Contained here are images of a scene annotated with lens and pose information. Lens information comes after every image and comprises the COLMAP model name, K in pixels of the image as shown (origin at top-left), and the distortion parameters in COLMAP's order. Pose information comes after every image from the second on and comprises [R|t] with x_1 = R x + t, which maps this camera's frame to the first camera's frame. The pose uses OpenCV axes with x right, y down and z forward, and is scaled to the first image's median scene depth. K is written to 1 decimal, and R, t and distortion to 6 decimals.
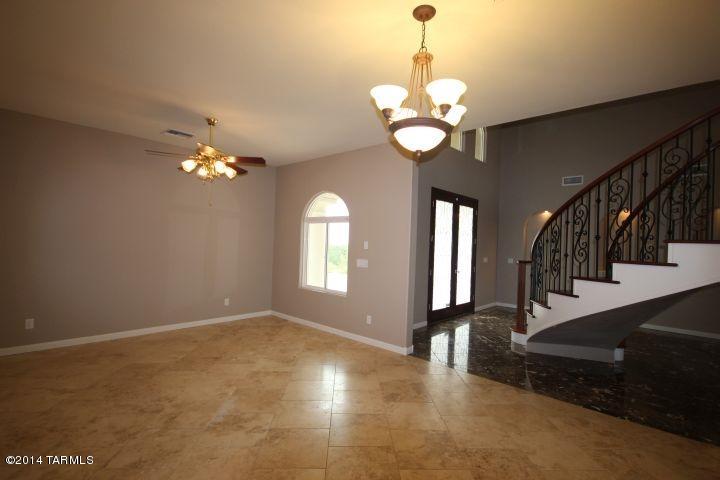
lens RADIAL K [[333.8, 0, 366.5], [0, 333.8, 241.1], [0, 0, 1]] dist [-0.001467, -0.000820]
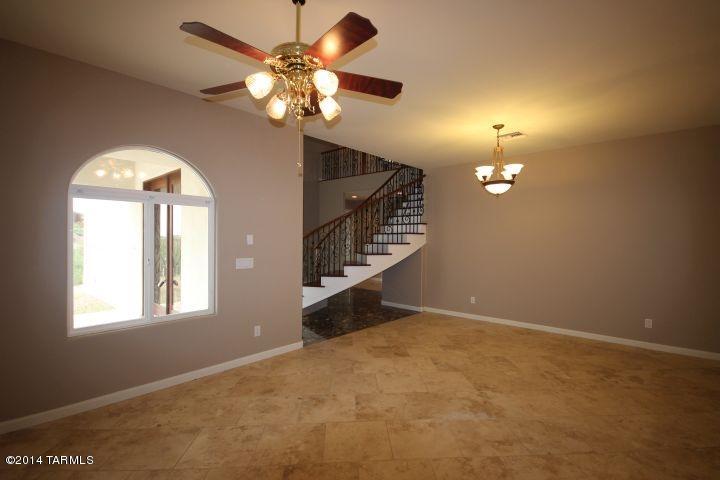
lens RADIAL K [[334.7, 0, 360.0], [0, 334.7, 240.0], [0, 0, 1]] dist [0.013149, -0.000020]
pose [[0.018064, -0.039573, 0.999053, -1.153923], [-0.017048, 0.999059, 0.039882, -0.033414], [-0.999691, -0.017752, 0.017372, 1.075156]]
